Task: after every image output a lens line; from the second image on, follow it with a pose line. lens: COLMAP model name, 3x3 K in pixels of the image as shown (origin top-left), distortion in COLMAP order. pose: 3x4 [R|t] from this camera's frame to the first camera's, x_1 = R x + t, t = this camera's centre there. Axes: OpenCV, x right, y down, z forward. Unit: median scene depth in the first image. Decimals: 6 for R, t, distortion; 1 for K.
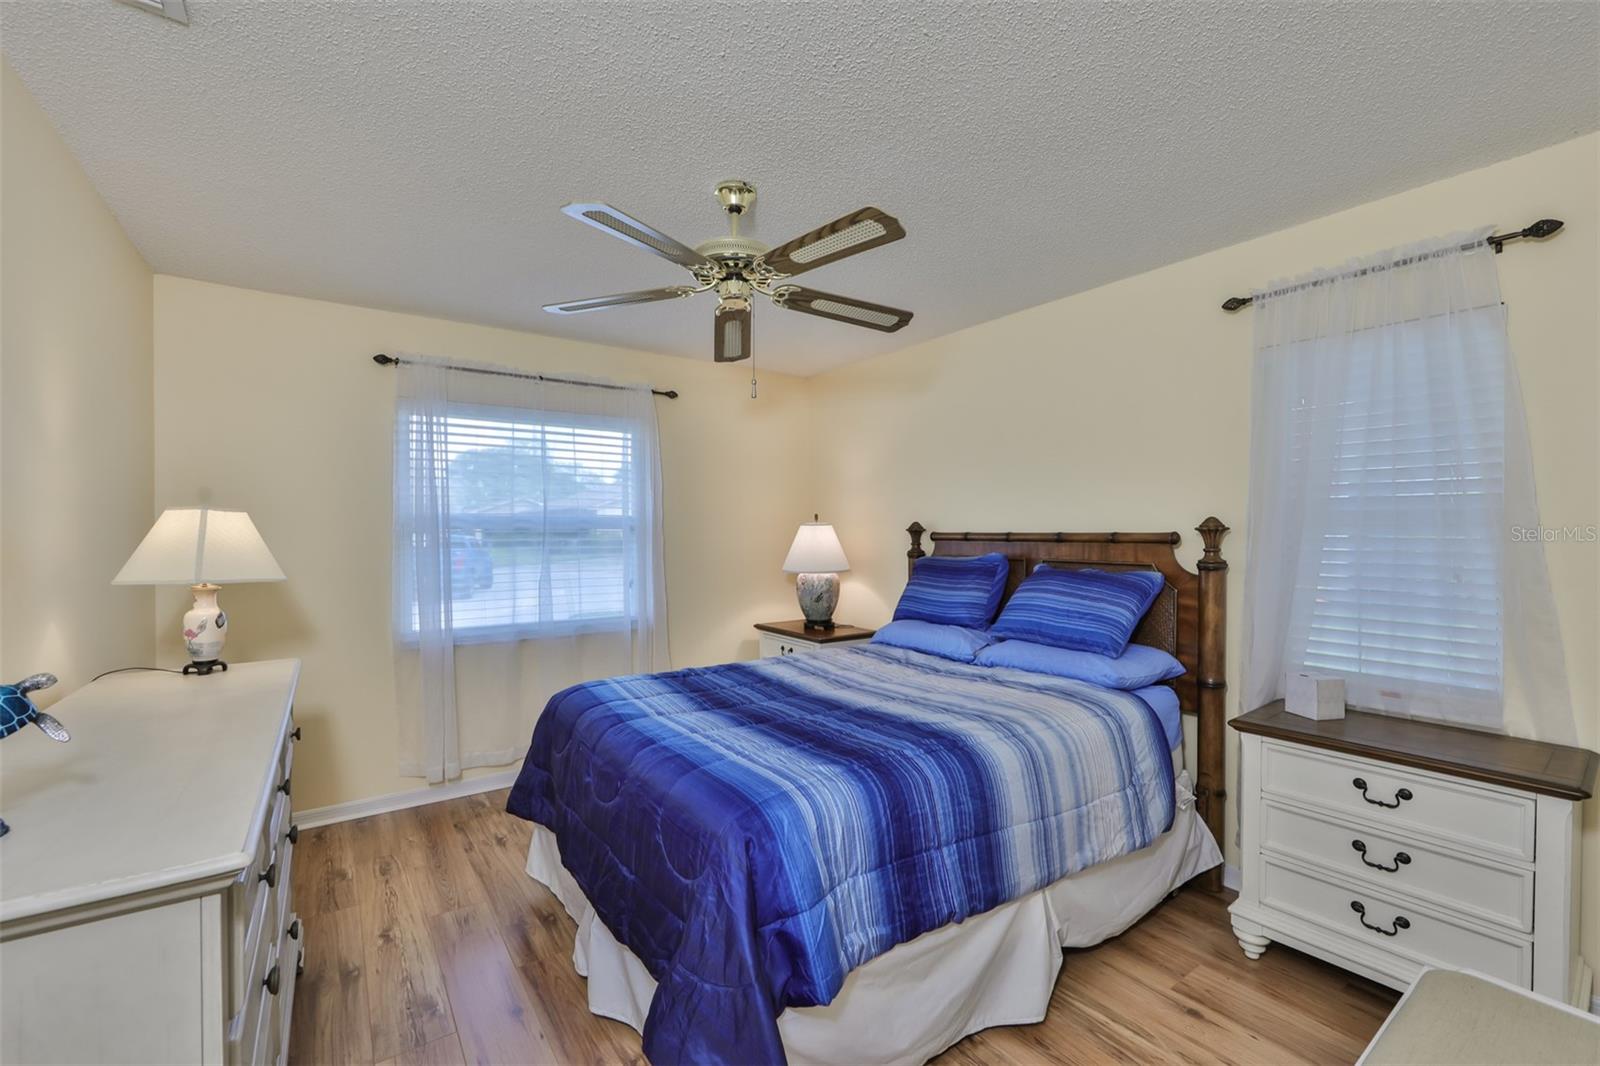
lens RADIAL K [[659.6, 0, 800.0], [0, 659.6, 533.0], [0, 0, 1]] dist [-0.001996, -0.000039]
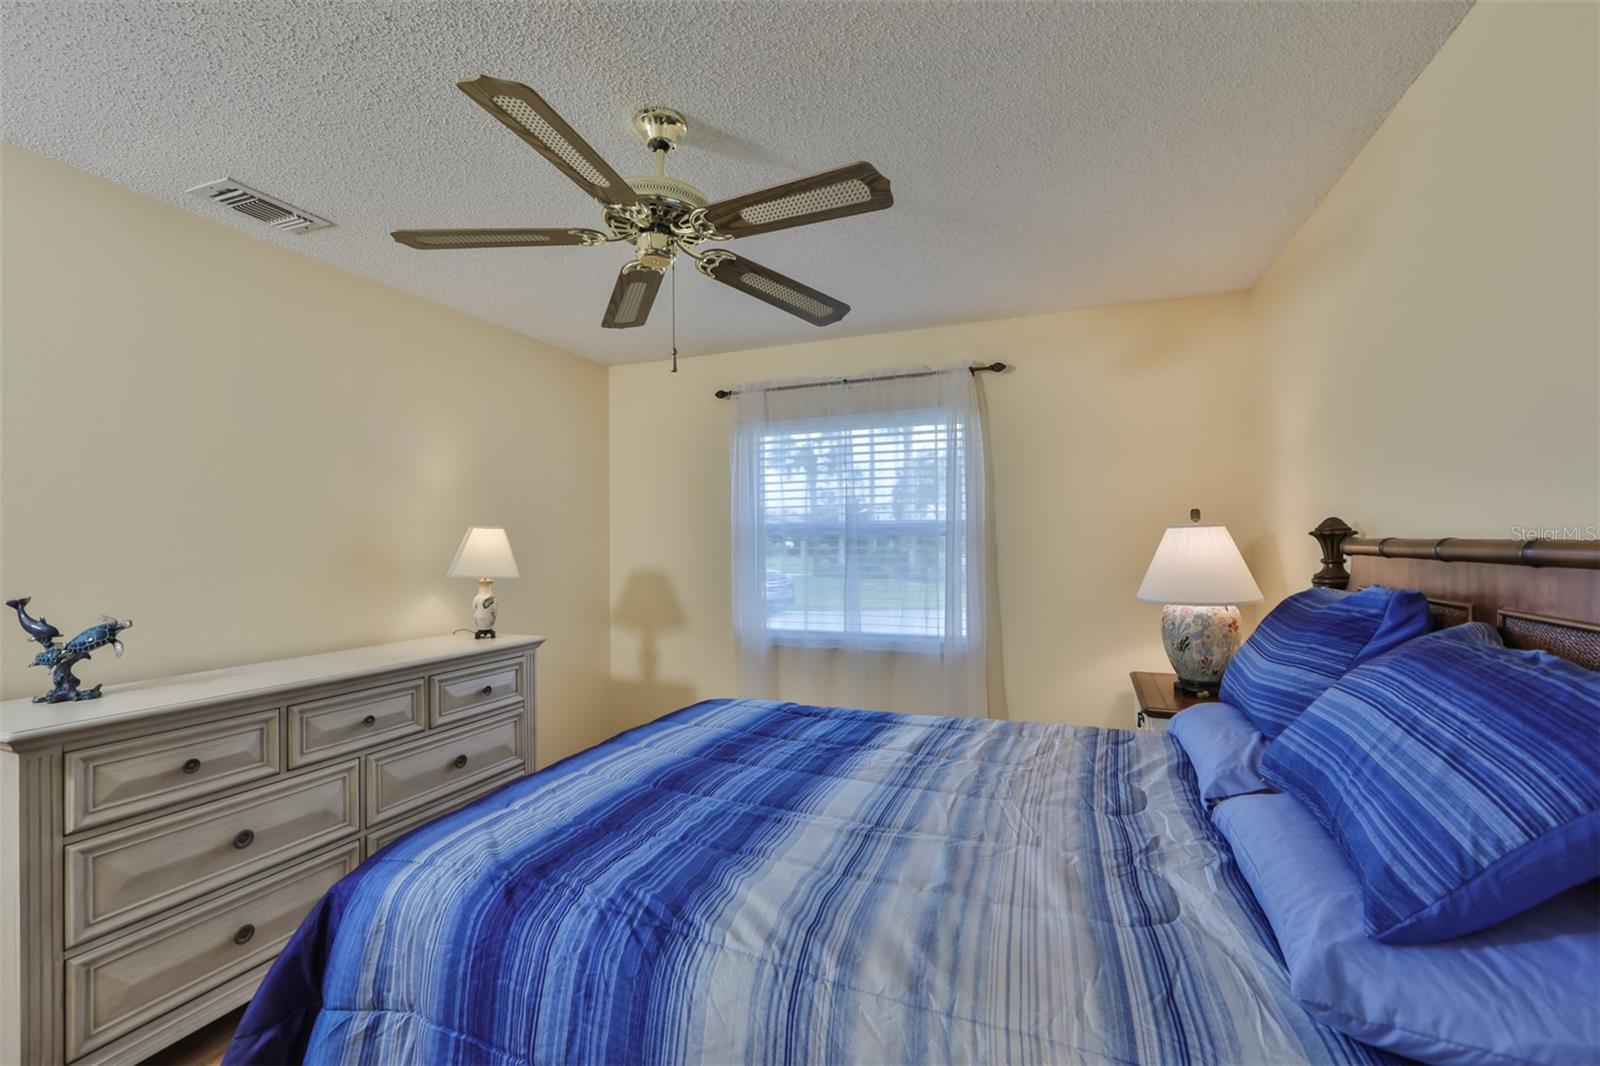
lens RADIAL K [[664.6, 0, 754.2], [0, 664.6, 538.3], [0, 0, 1]] dist [-0.006755, 0.000177]
pose [[0.561428, -0.004939, -0.827511, 0.352589], [0.005619, 0.999982, -0.002156, -0.002503], [0.827506, -0.003439, 0.561446, 0.350527]]
